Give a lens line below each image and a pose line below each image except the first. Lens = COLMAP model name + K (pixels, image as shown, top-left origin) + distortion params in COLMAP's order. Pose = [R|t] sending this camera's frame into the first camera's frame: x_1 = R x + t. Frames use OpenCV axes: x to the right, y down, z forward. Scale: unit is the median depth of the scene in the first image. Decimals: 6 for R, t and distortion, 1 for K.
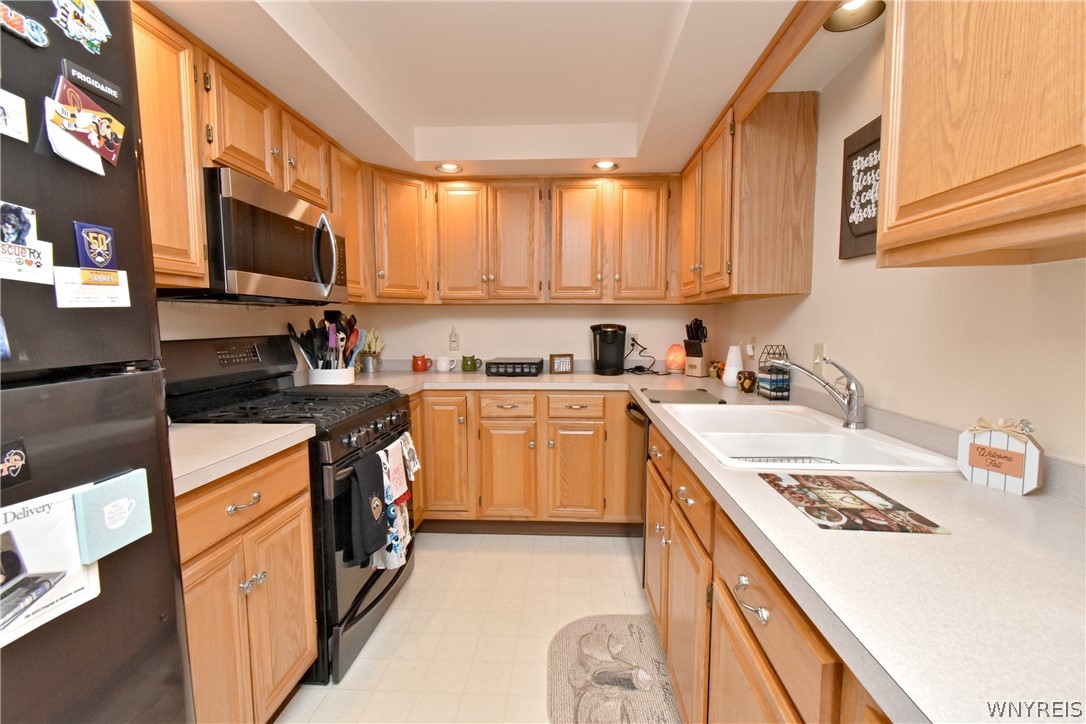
lens RADIAL K [[478.7, 0, 546.2], [0, 478.7, 364.5], [0, 0, 1]] dist [0.004232, -0.002517]
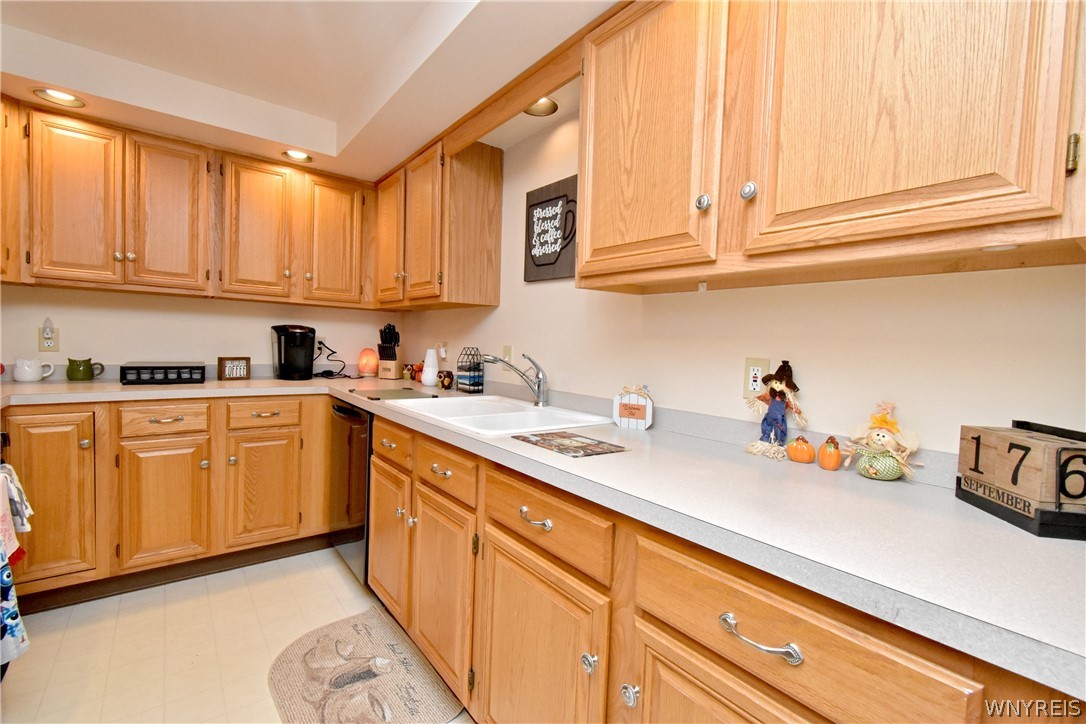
lens RADIAL K [[478.7, 0, 545.5], [0, 478.7, 364.7], [0, 0, 1]] dist [0.004232, -0.002517]
pose [[0.752444, -0.001673, 0.658654, -0.178090], [0.019846, 0.999600, -0.020133, 0.031801], [-0.658357, 0.028221, 0.752177, -0.022558]]
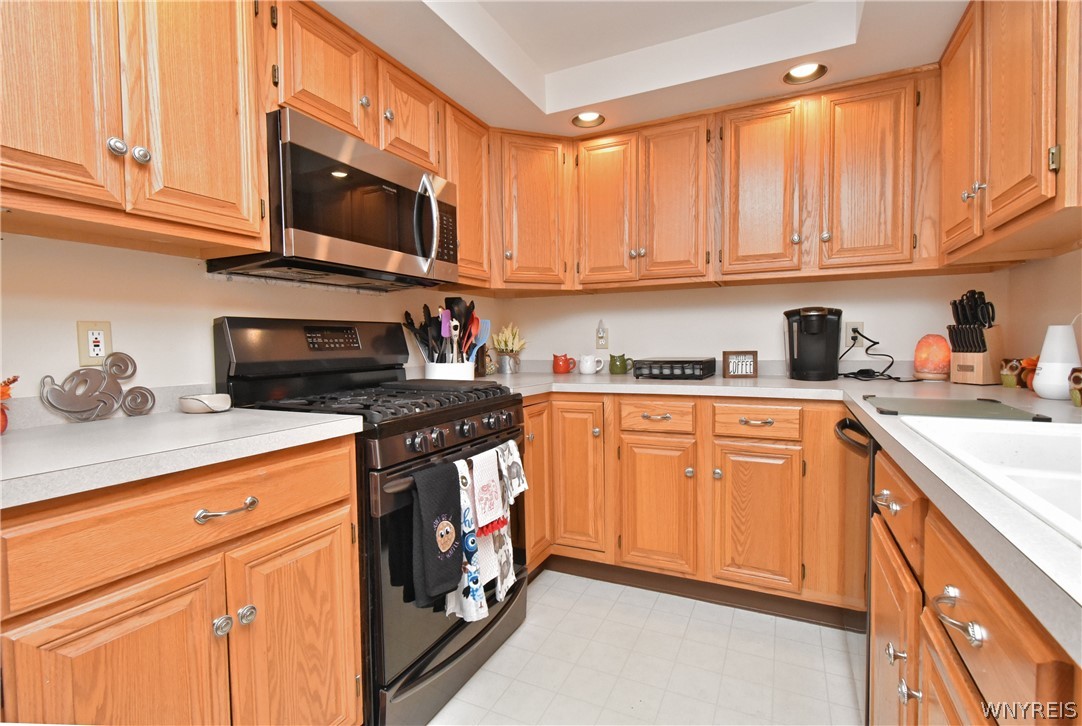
lens RADIAL K [[504.0, 0, 543.7], [0, 504.0, 362.4], [0, 0, 1]] dist [0.004030, -0.000562]
pose [[0.924193, 0.004601, -0.381898, 0.076721], [-0.021350, 0.998986, -0.039631, 0.050454], [0.381328, 0.044780, 0.923354, 0.280588]]
